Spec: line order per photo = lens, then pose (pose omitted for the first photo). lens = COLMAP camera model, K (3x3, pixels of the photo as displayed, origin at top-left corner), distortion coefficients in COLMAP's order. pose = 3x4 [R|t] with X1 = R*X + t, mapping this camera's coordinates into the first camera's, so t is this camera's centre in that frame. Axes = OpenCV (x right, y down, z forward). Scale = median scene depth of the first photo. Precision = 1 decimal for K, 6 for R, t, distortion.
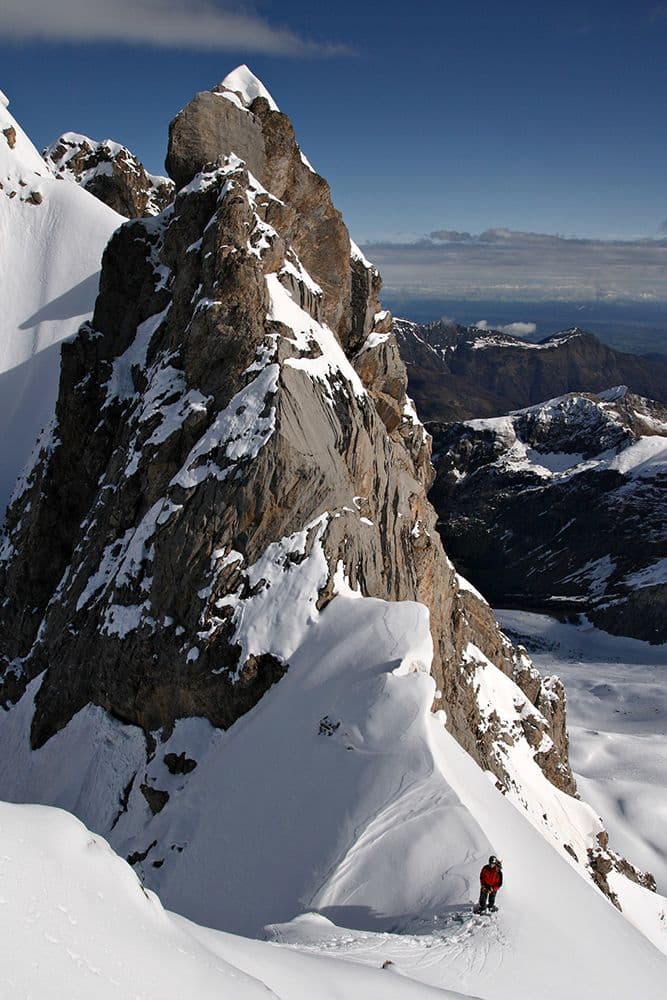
lens RADIAL K [[868.2, 0, 334.2], [0, 868.2, 525.2], [0, 0, 1]] dist [-0.164923, 0.171244]
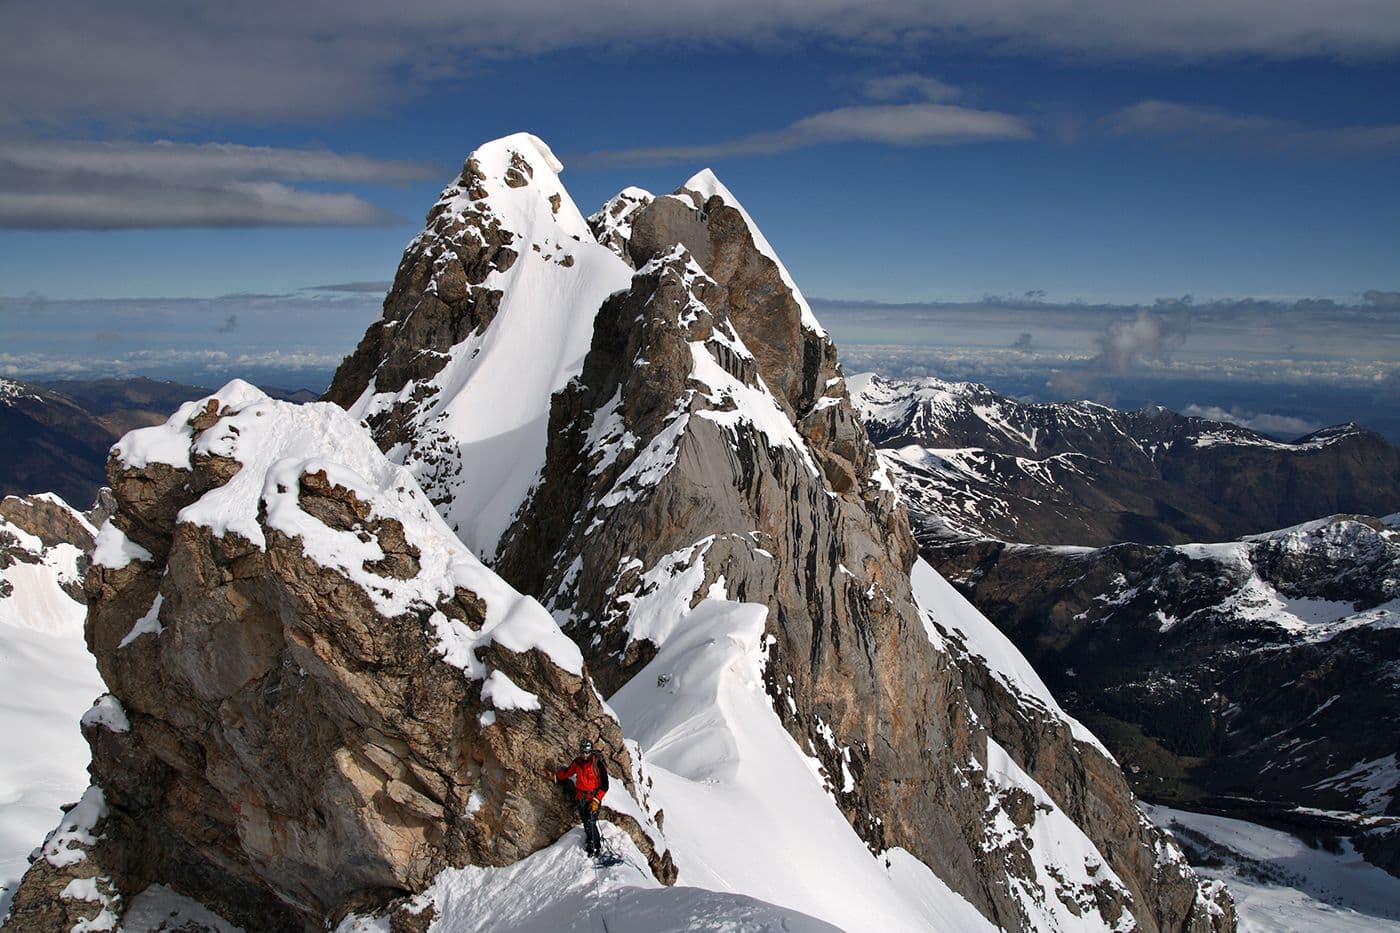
lens RADIAL K [[1215.4, 0, 700.0], [0, 1215.4, 466.5], [0, 0, 1]] dist [-0.164923, 0.171244]
pose [[0.959390, 0.053107, -0.277040, 0.326409], [-0.100949, 0.981713, -0.161396, 0.125316], [0.263402, 0.182809, 0.947206, -0.472767]]
